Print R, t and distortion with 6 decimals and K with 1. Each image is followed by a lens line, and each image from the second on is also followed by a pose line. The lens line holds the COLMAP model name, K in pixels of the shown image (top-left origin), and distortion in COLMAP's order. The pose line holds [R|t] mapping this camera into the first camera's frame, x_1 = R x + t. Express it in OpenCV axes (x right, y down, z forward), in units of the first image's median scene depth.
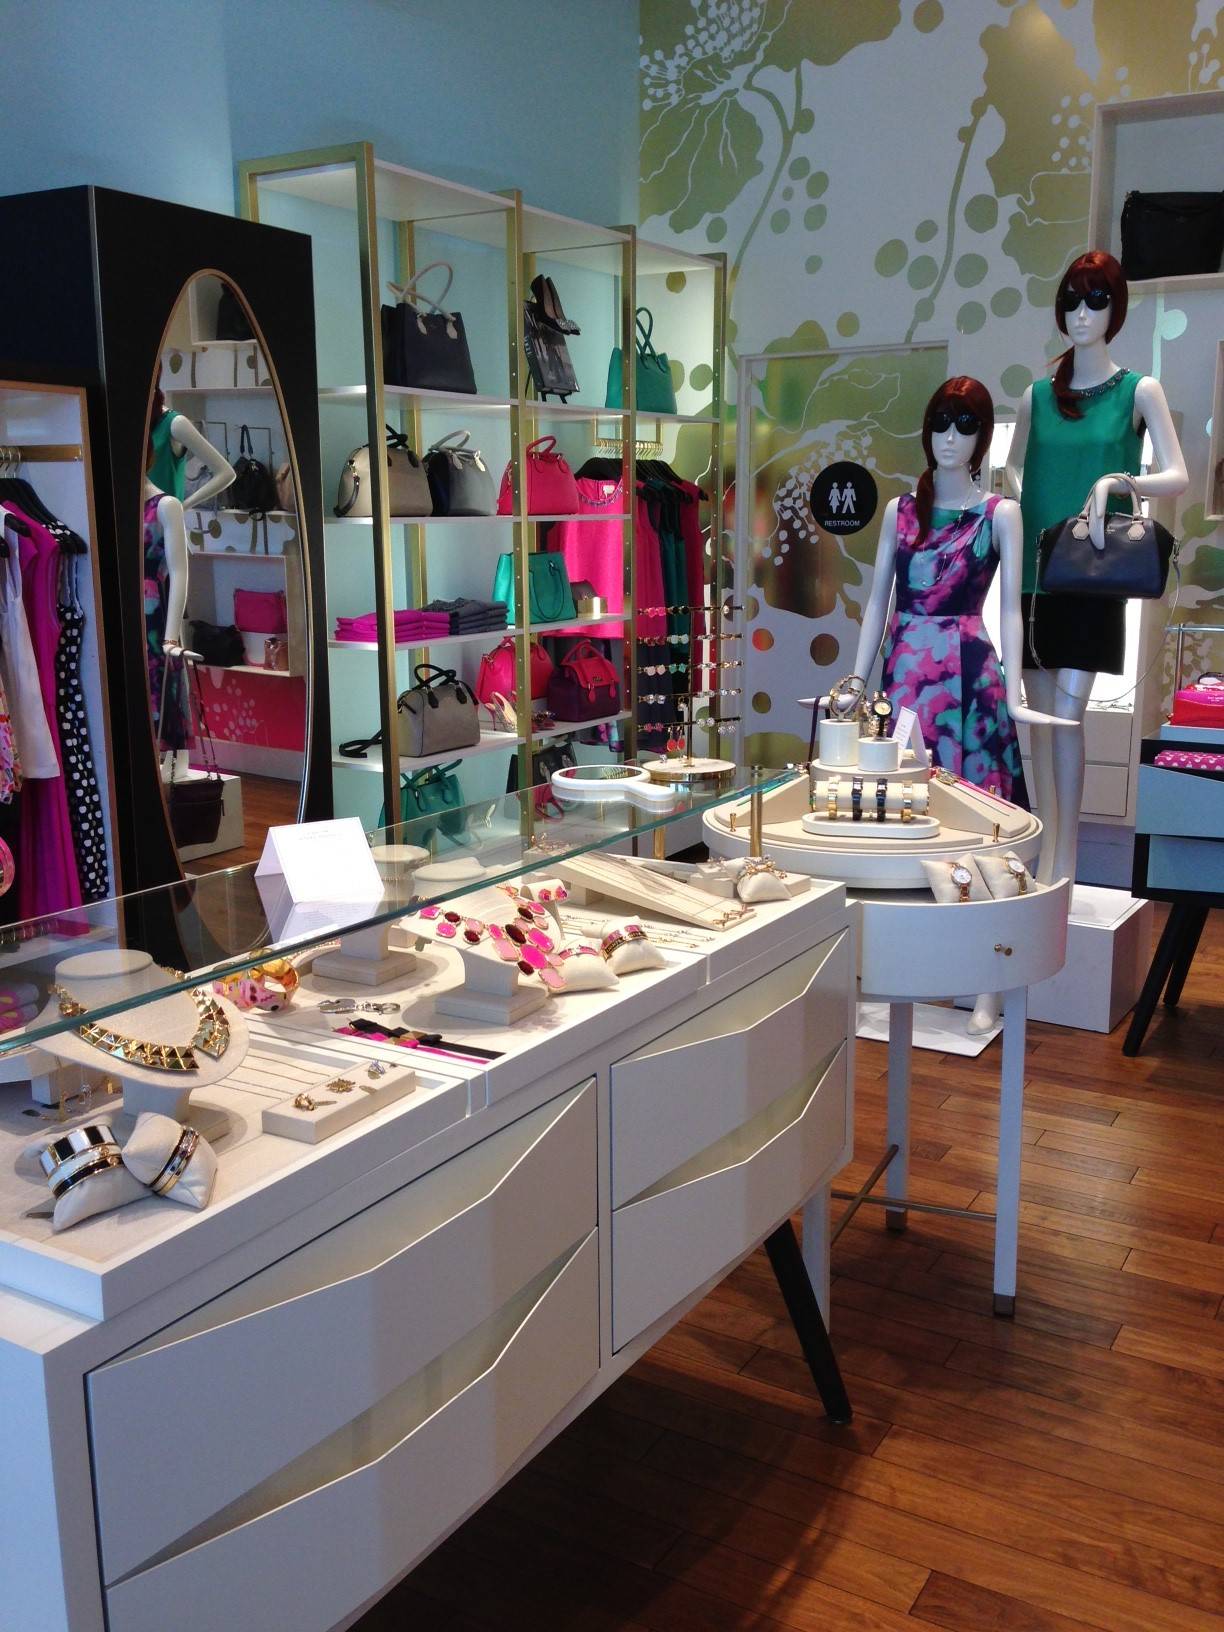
lens RADIAL K [[1490.4, 0, 605.0], [0, 1490.4, 811.0], [0, 0, 1]] dist [0.133878, -0.245178]
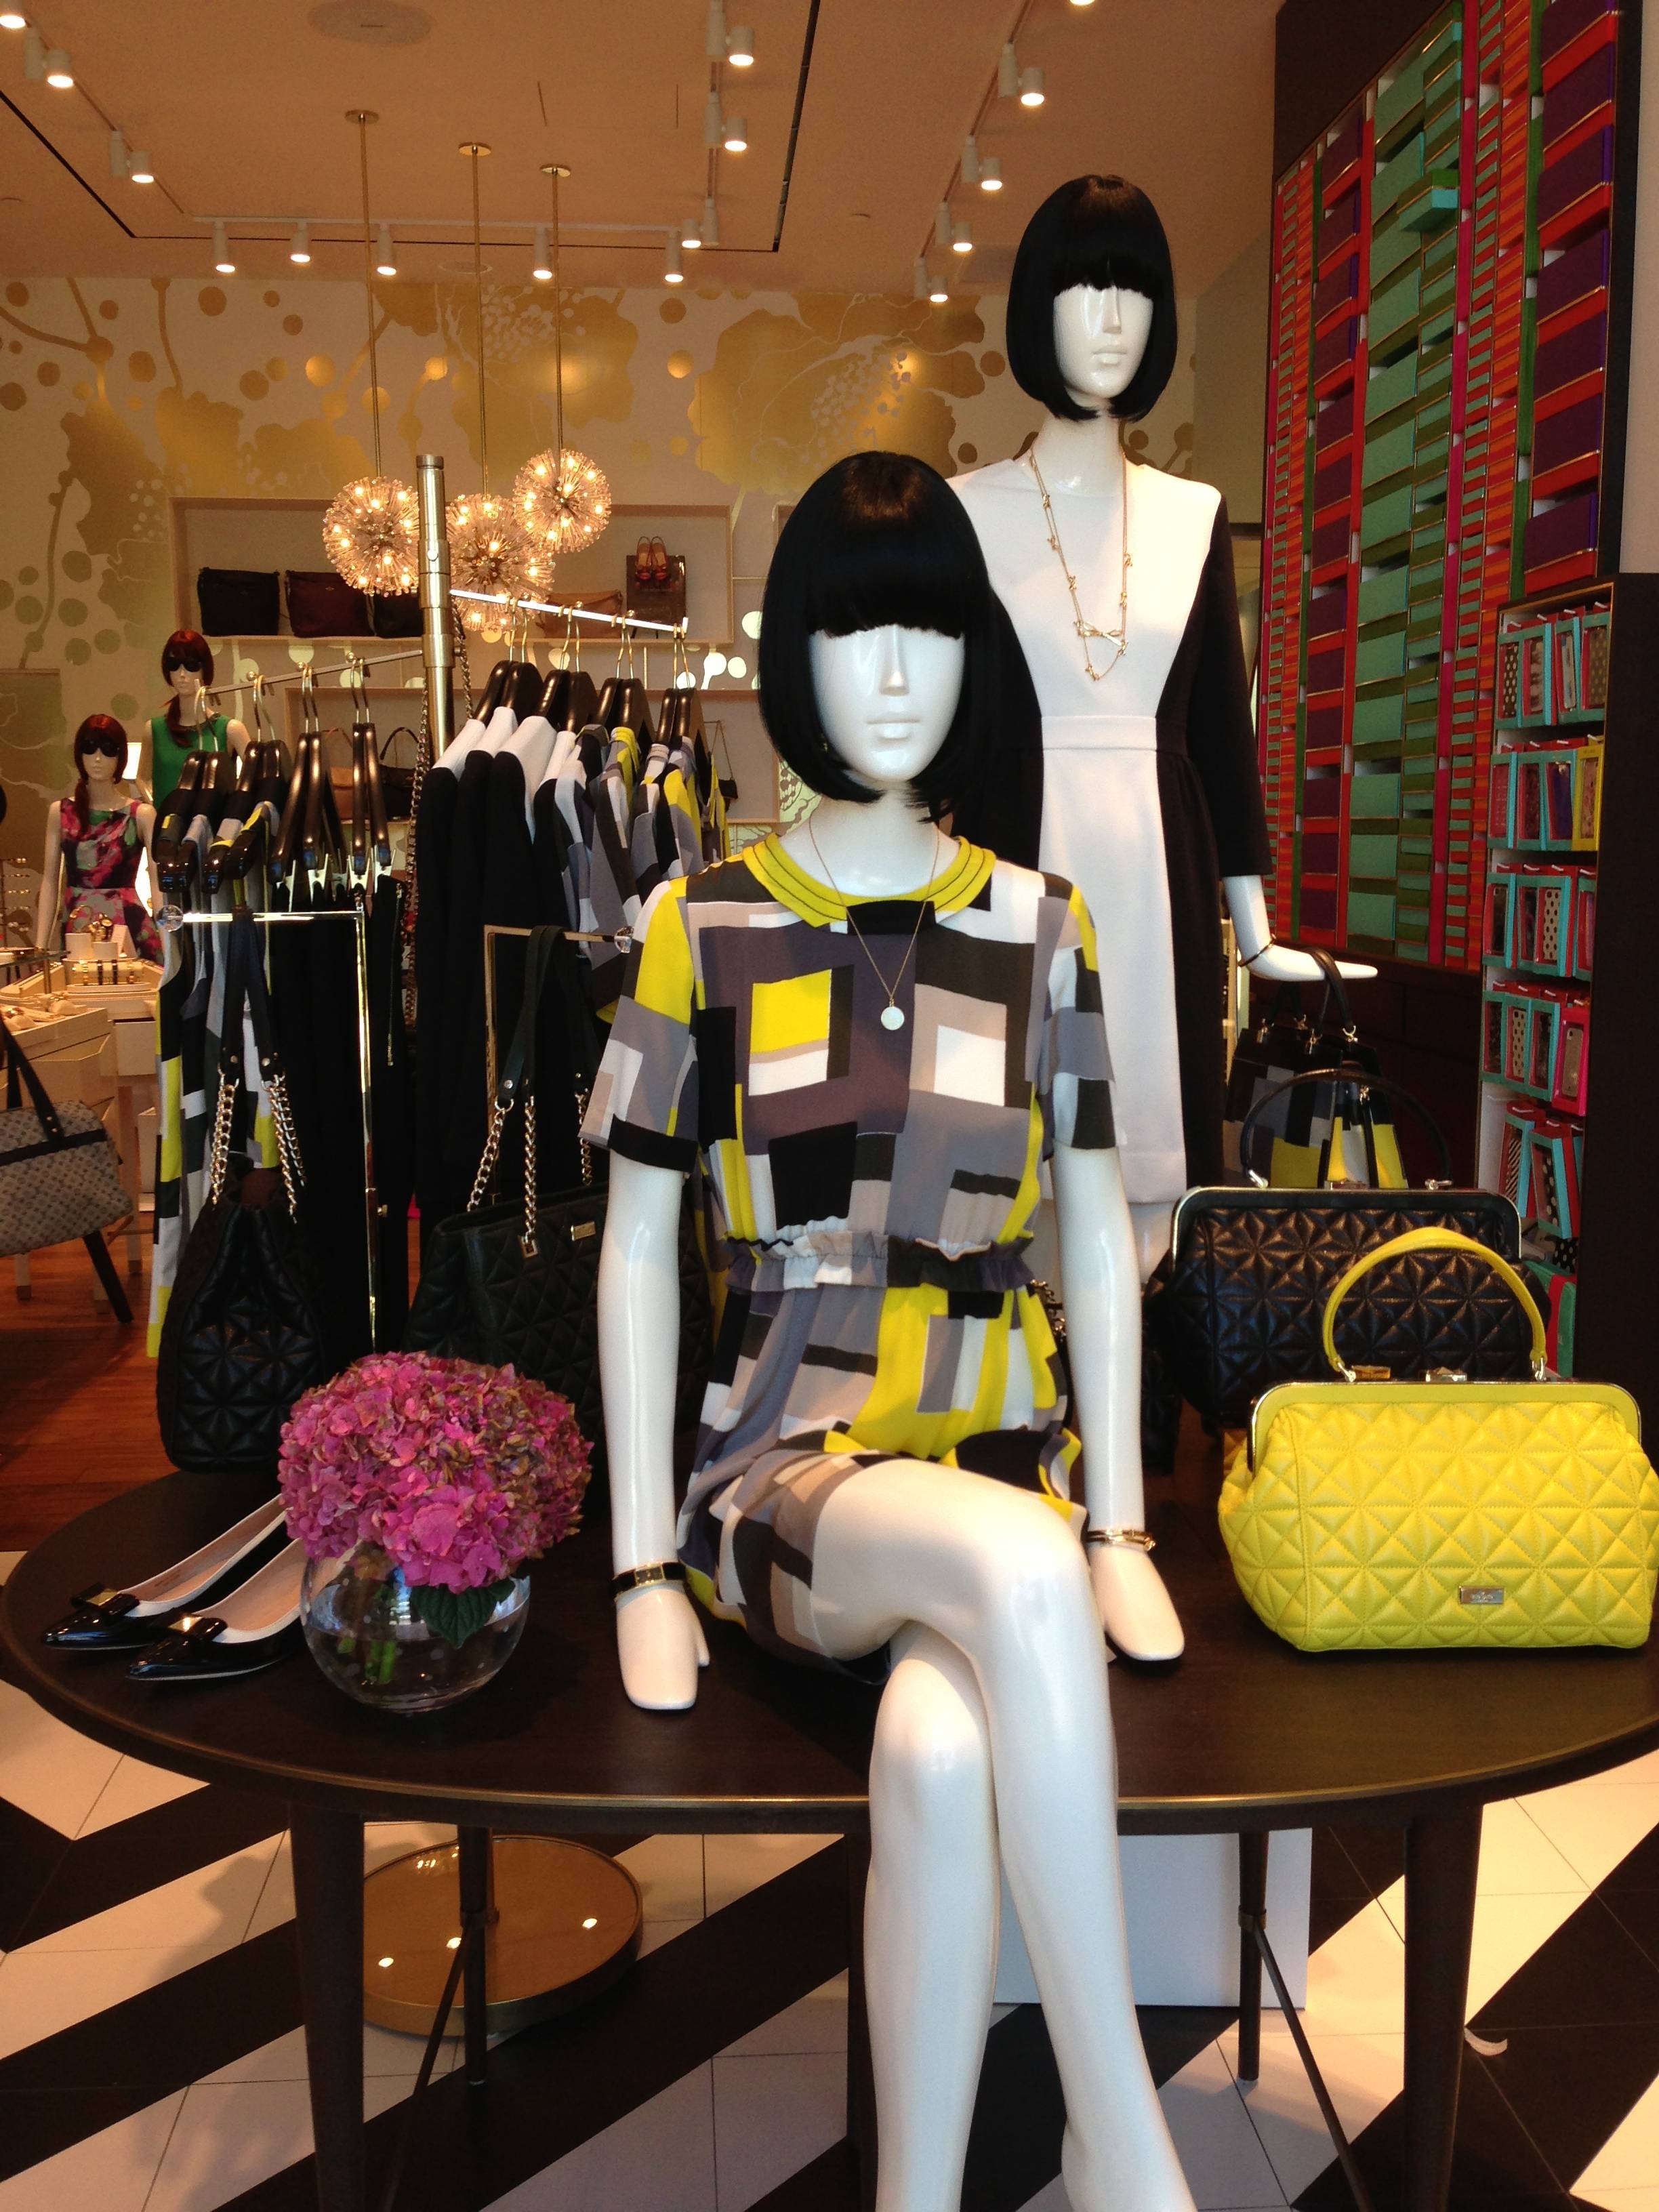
lens RADIAL K [[2031.5, 0, 828.9], [0, 2031.5, 1132.0], [0, 0, 1]] dist [0.146266, -0.262213]
pose [[0.819494, -0.085089, 0.566736, -0.304772], [0.113707, 0.993397, -0.015271, 0.185061], [-0.561695, 0.076957, 0.823758, -0.851948]]
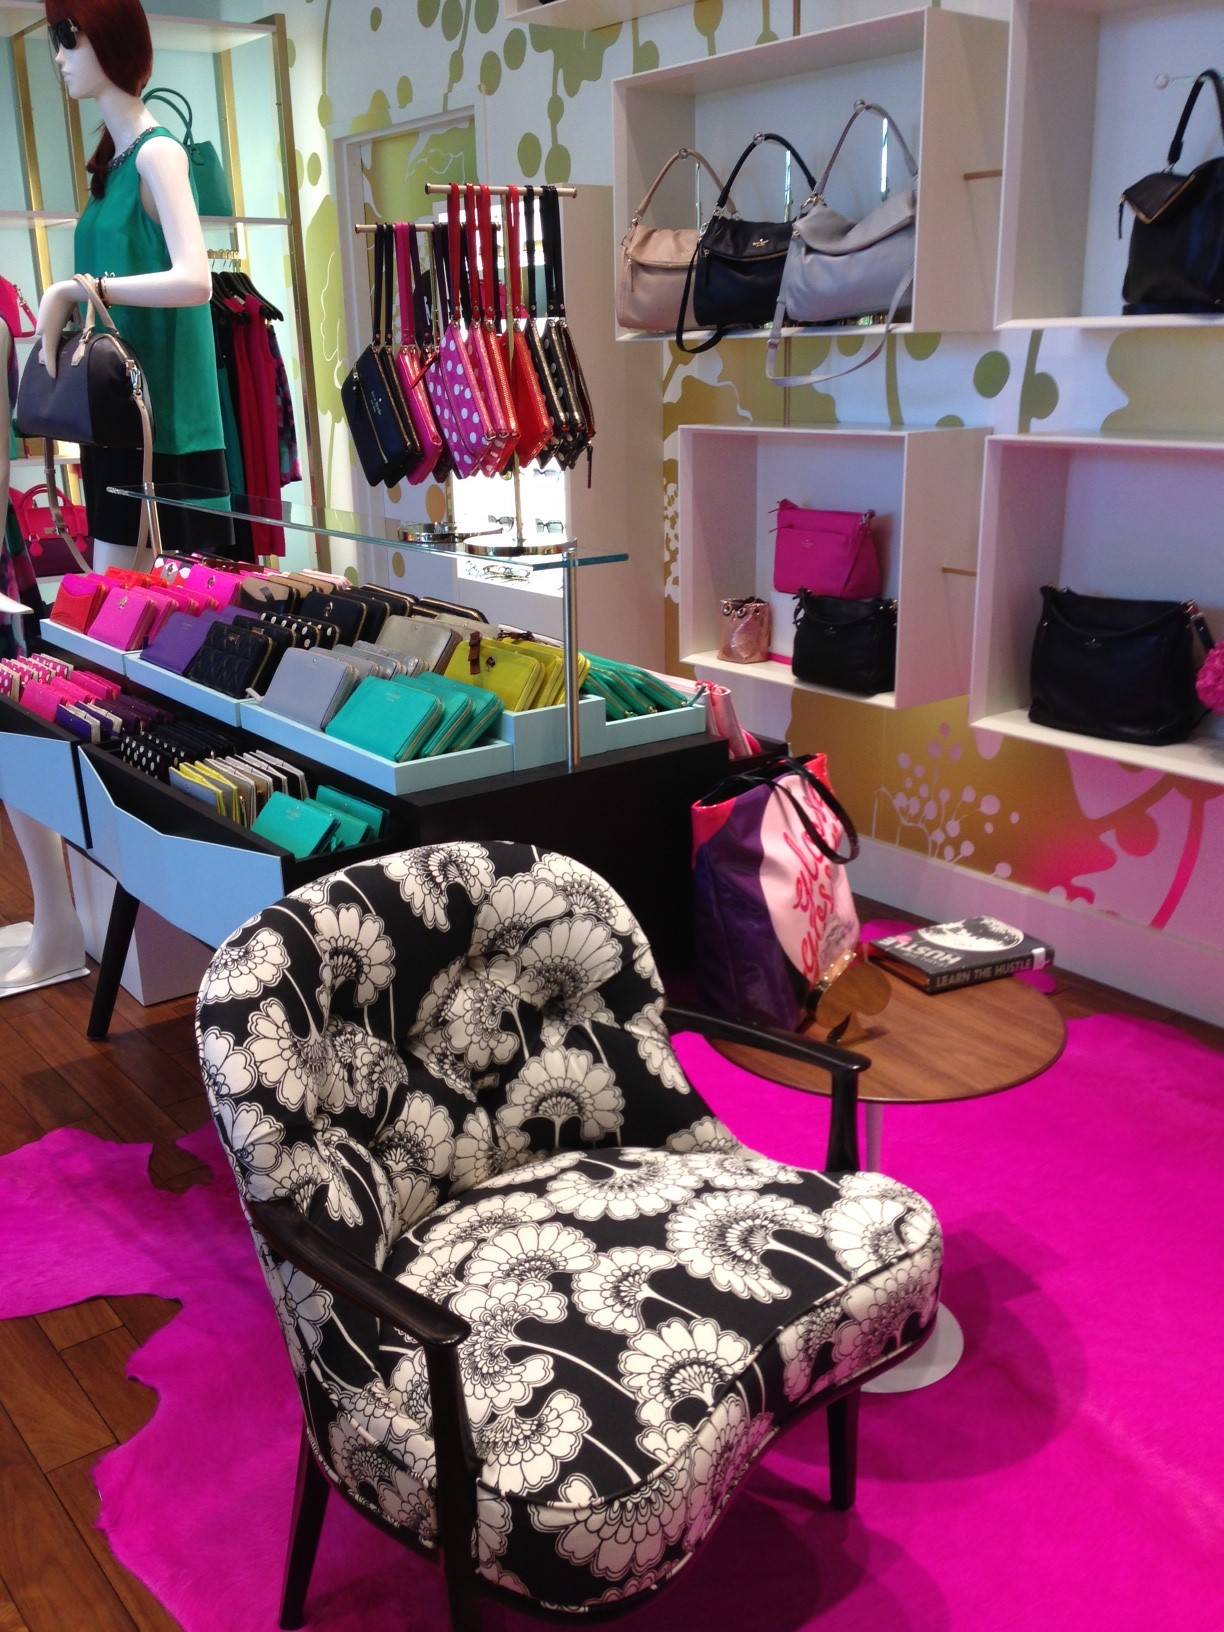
lens RADIAL K [[1490.4, 0, 605.0], [0, 1490.4, 811.0], [0, 0, 1]] dist [0.133878, -0.245178]
pose [[0.933982, 0.096823, -0.343953, 0.827586], [-0.061404, 0.991759, 0.112443, -0.057925], [0.352005, -0.083900, 0.932230, 0.363961]]
